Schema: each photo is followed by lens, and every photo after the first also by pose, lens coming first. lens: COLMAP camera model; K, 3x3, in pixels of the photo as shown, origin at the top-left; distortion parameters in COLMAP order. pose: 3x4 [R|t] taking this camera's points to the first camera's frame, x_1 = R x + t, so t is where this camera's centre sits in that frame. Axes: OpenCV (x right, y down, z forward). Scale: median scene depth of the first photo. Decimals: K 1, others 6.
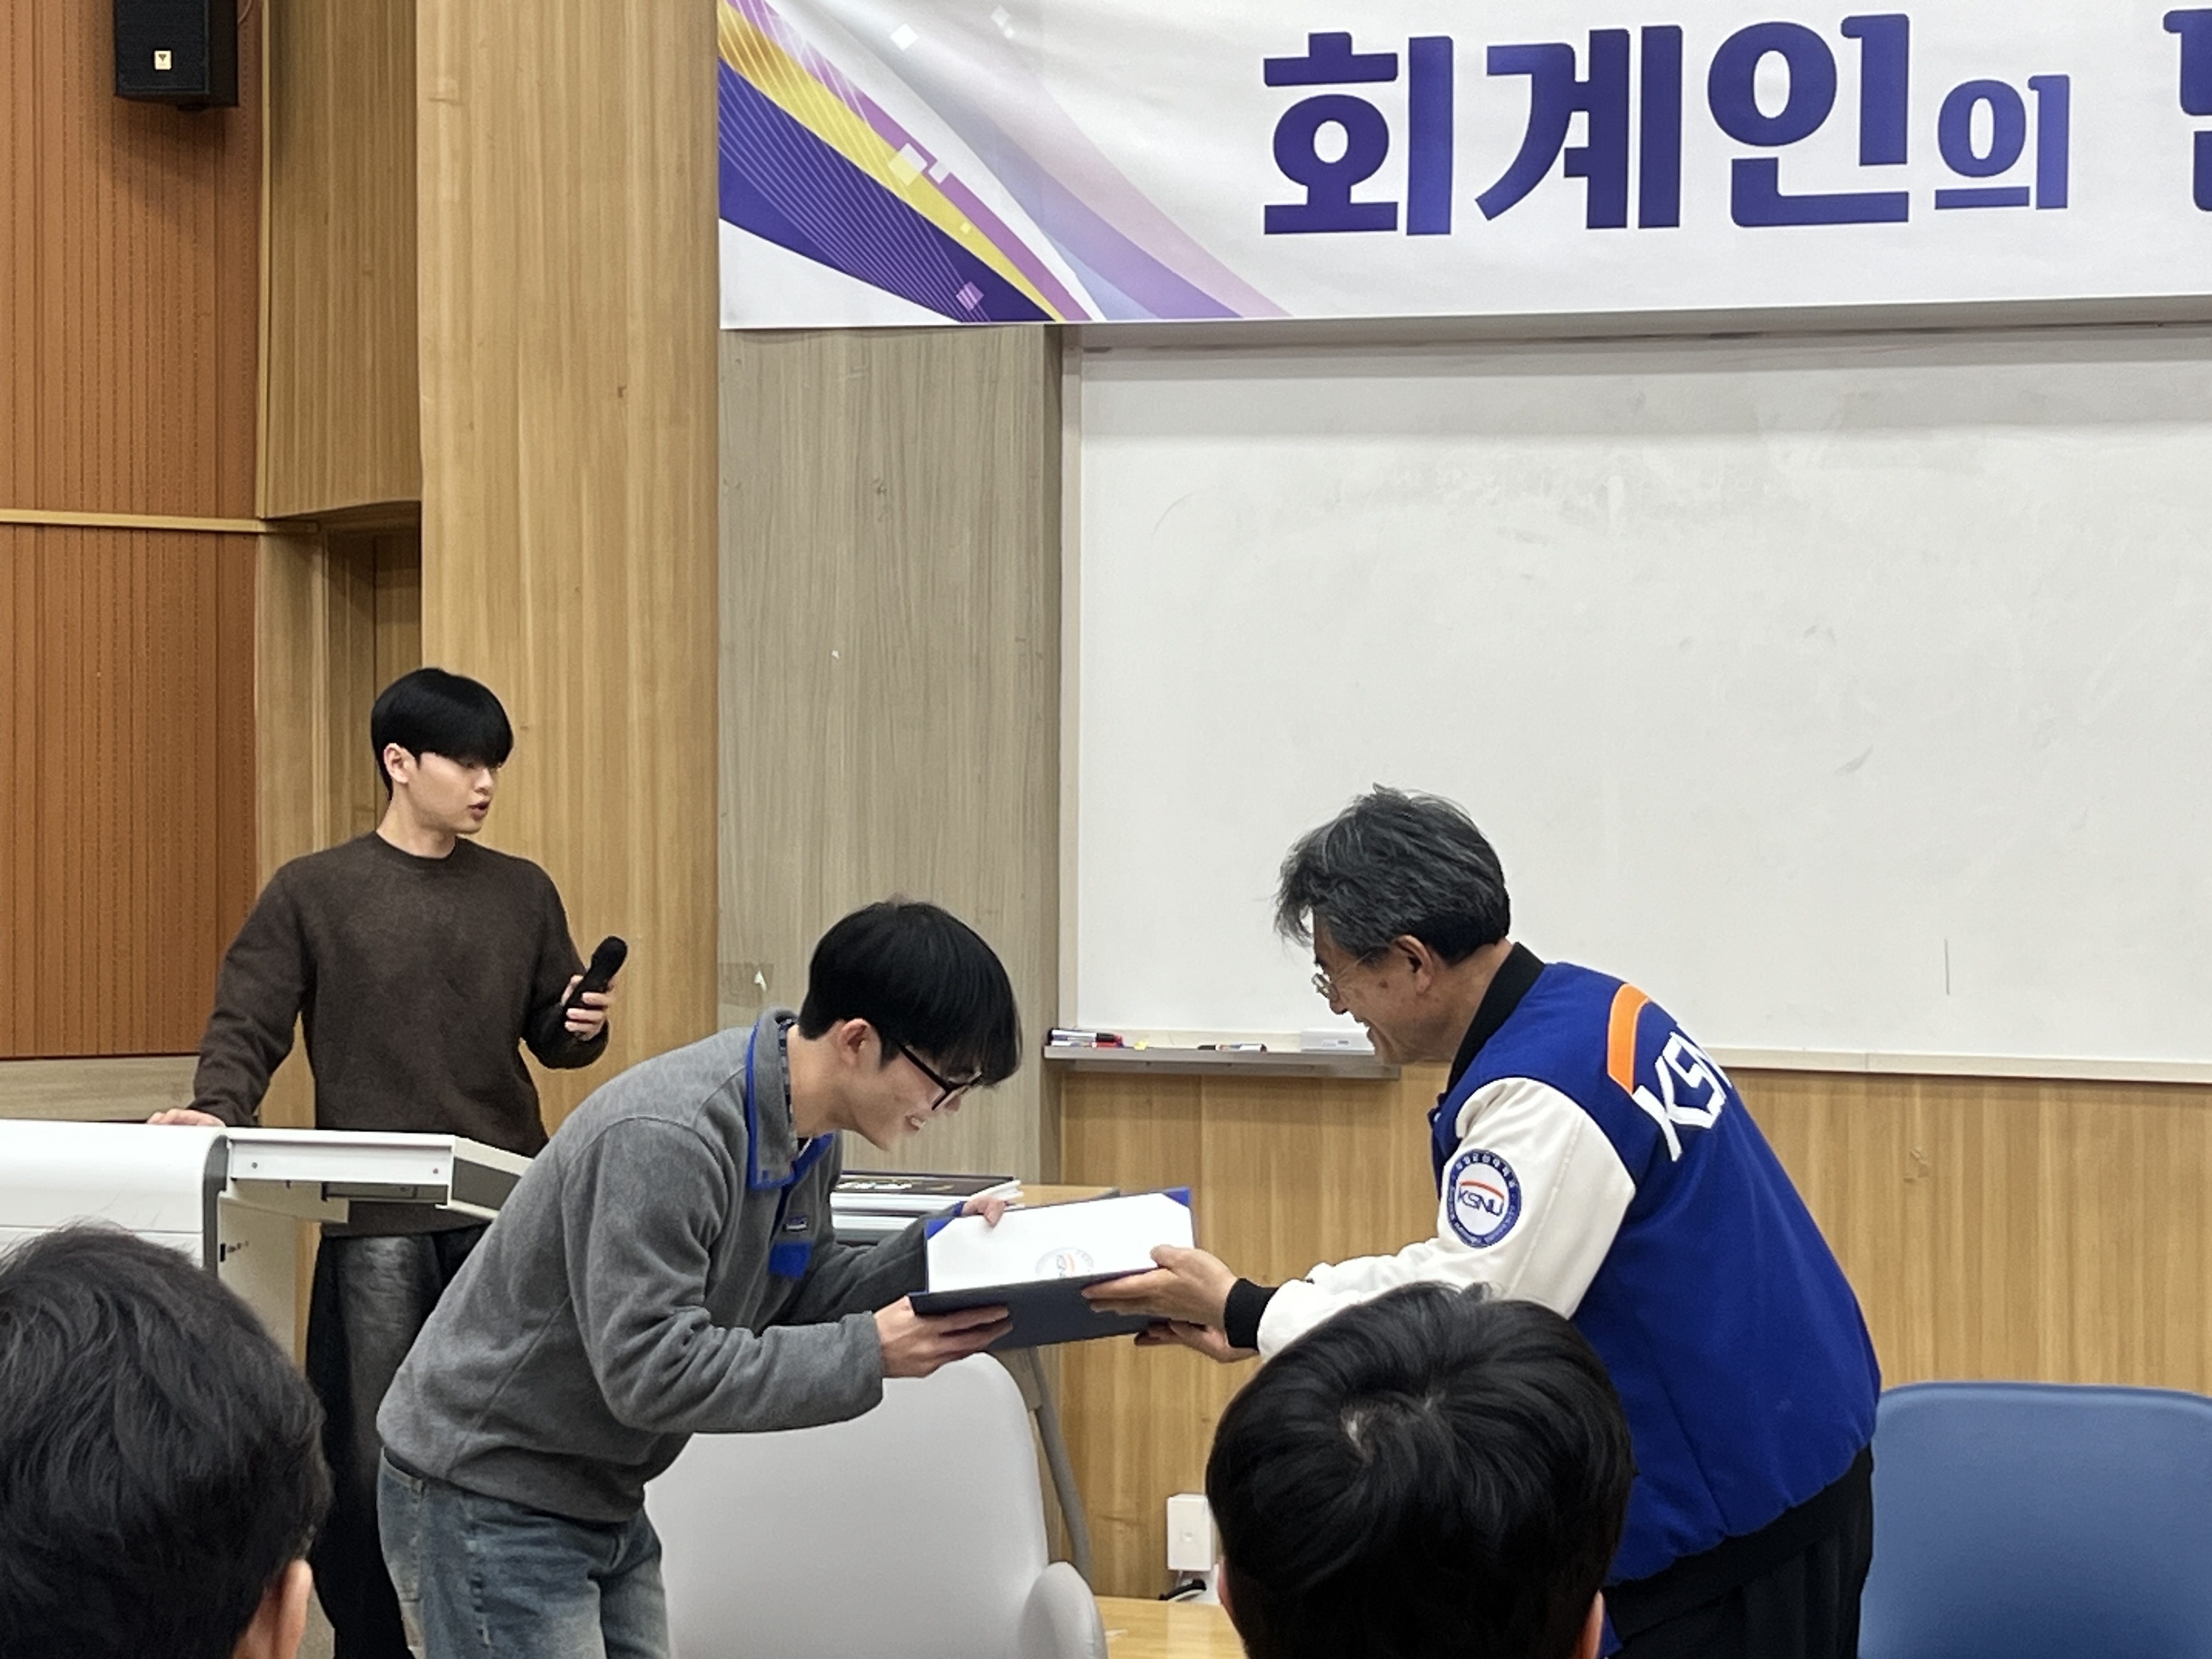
lens RADIAL K [[4669.1, 0, 1106.0], [0, 4669.1, 829.5], [0, 0, 1]] dist [0.220301, -0.707796]
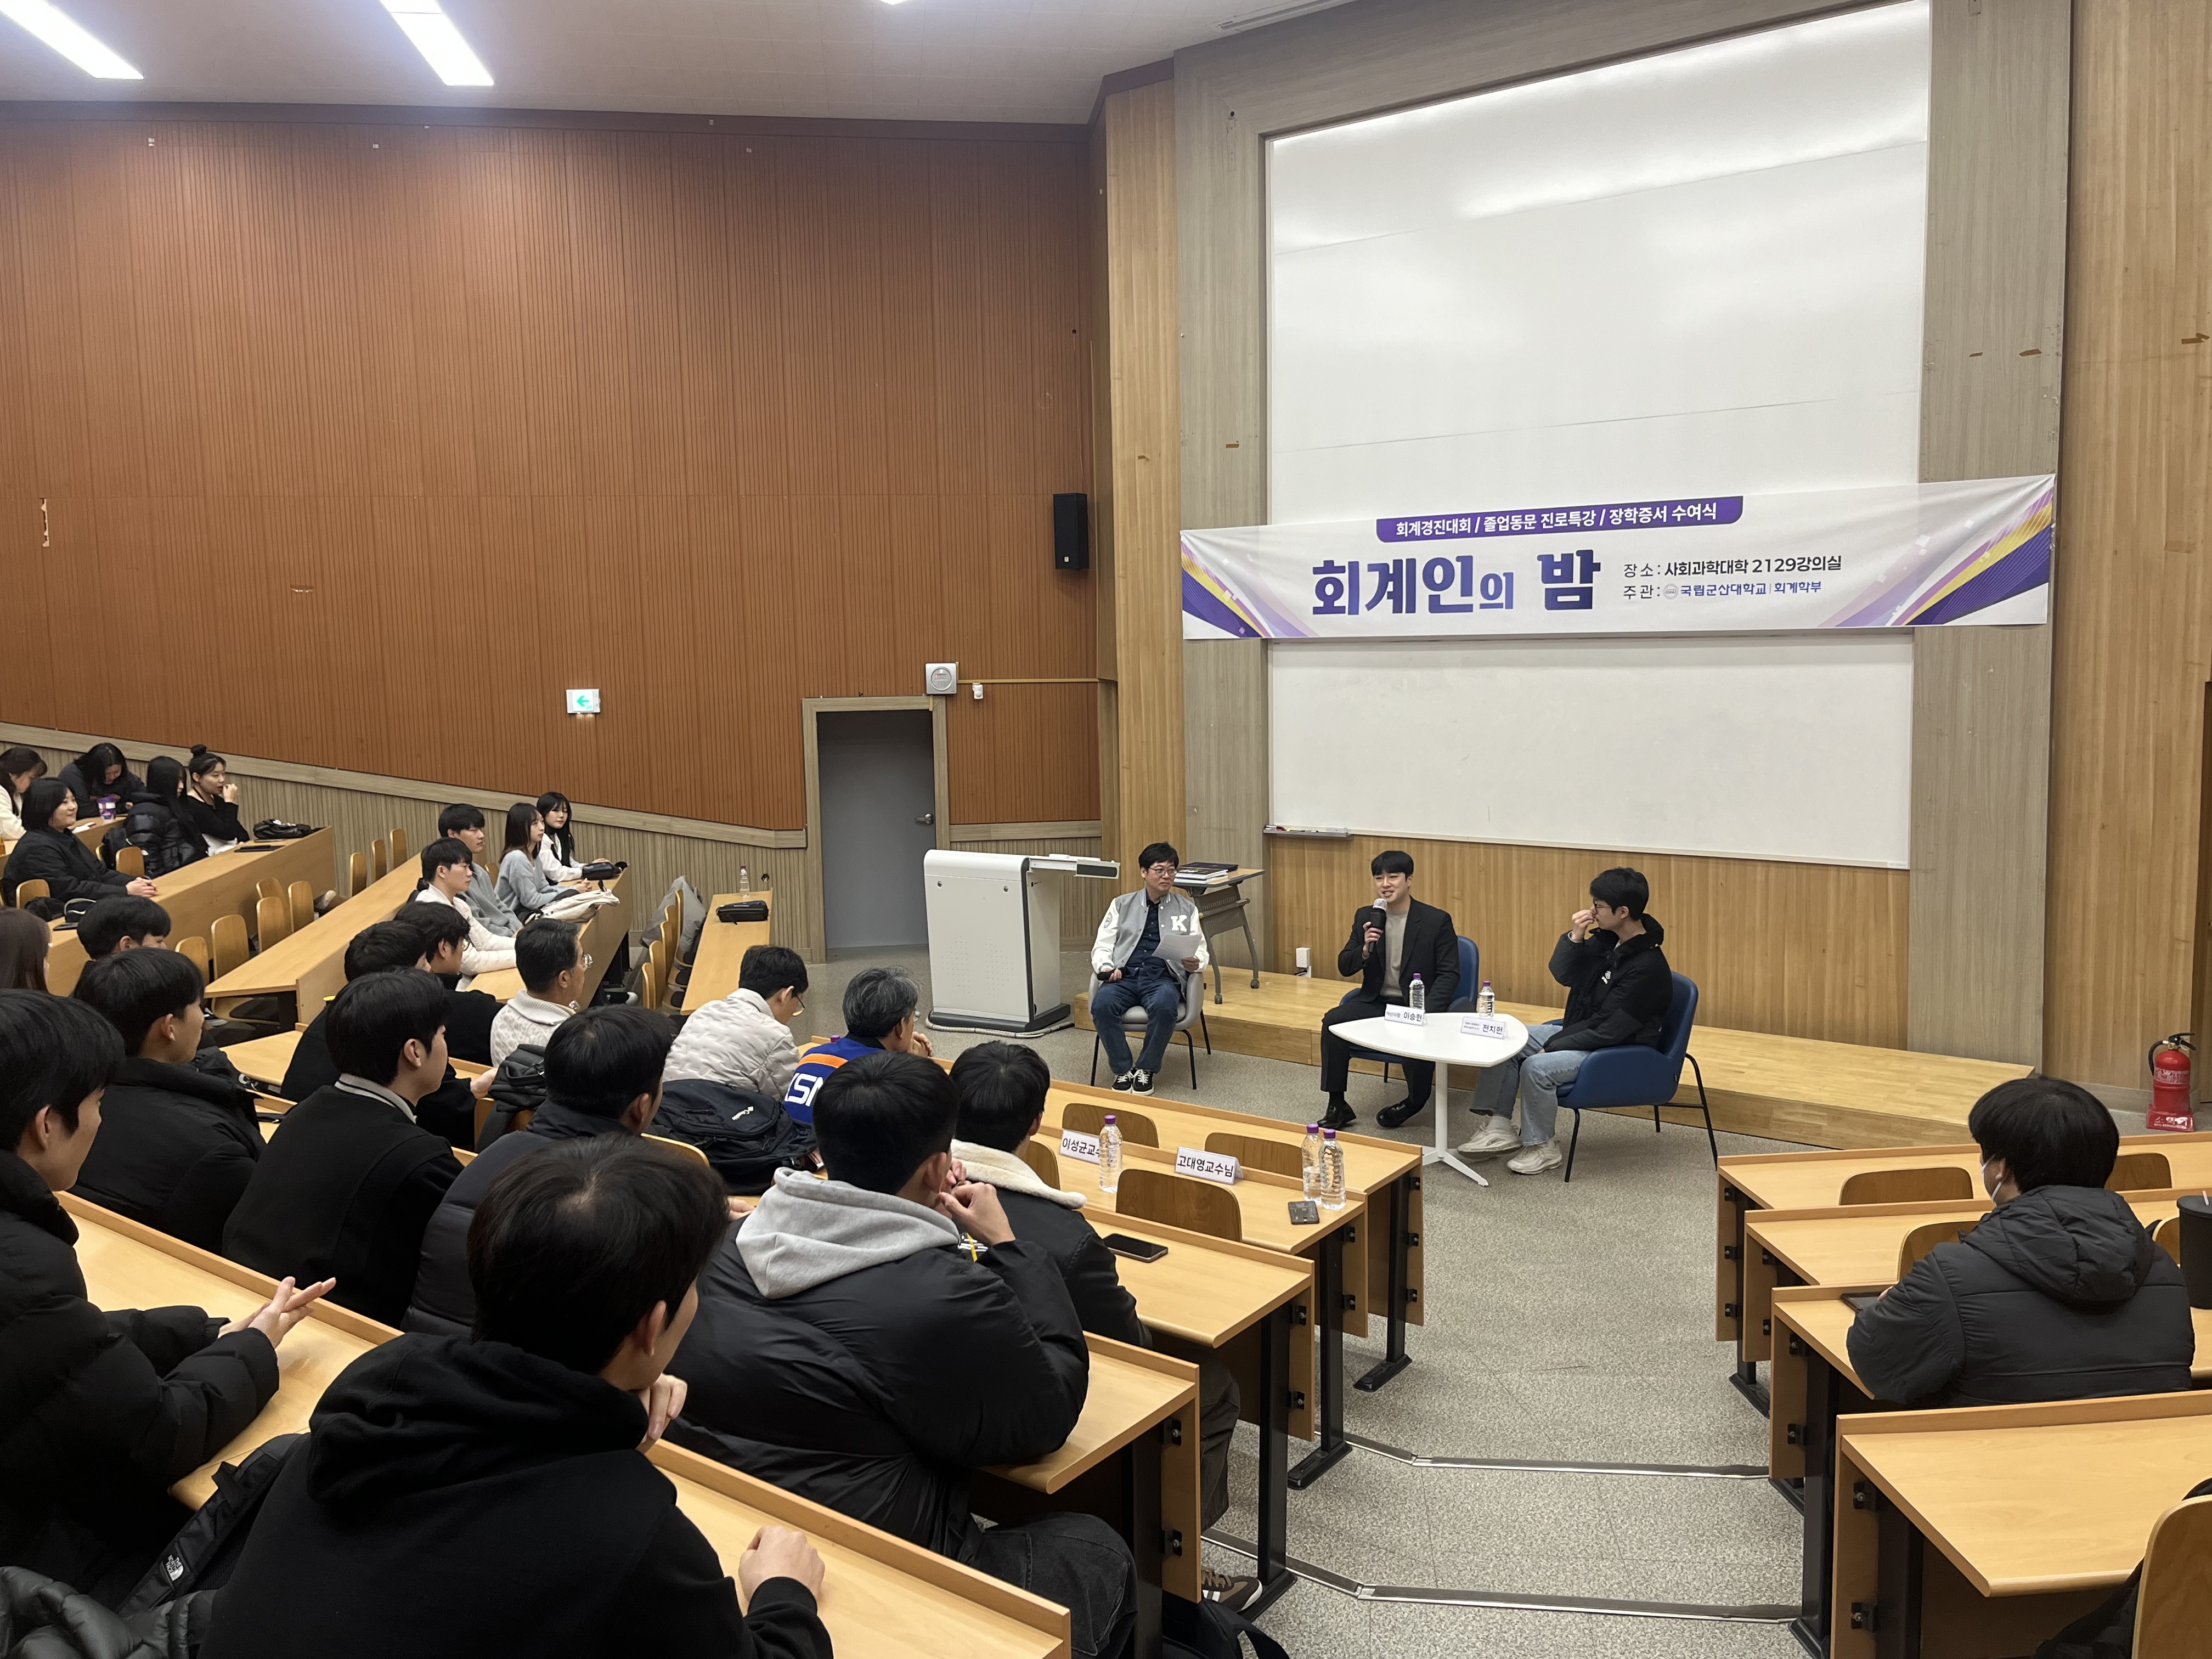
lens RADIAL K [[1681.0, 0, 1106.0], [0, 1681.0, 829.5], [0, 0, 1]] dist [0.063562, -0.106683]
pose [[0.947994, 0.012284, -0.318051, 0.299202], [0.017955, 0.995600, 0.091968, -0.080965], [0.317782, -0.092895, 0.943602, -0.325092]]
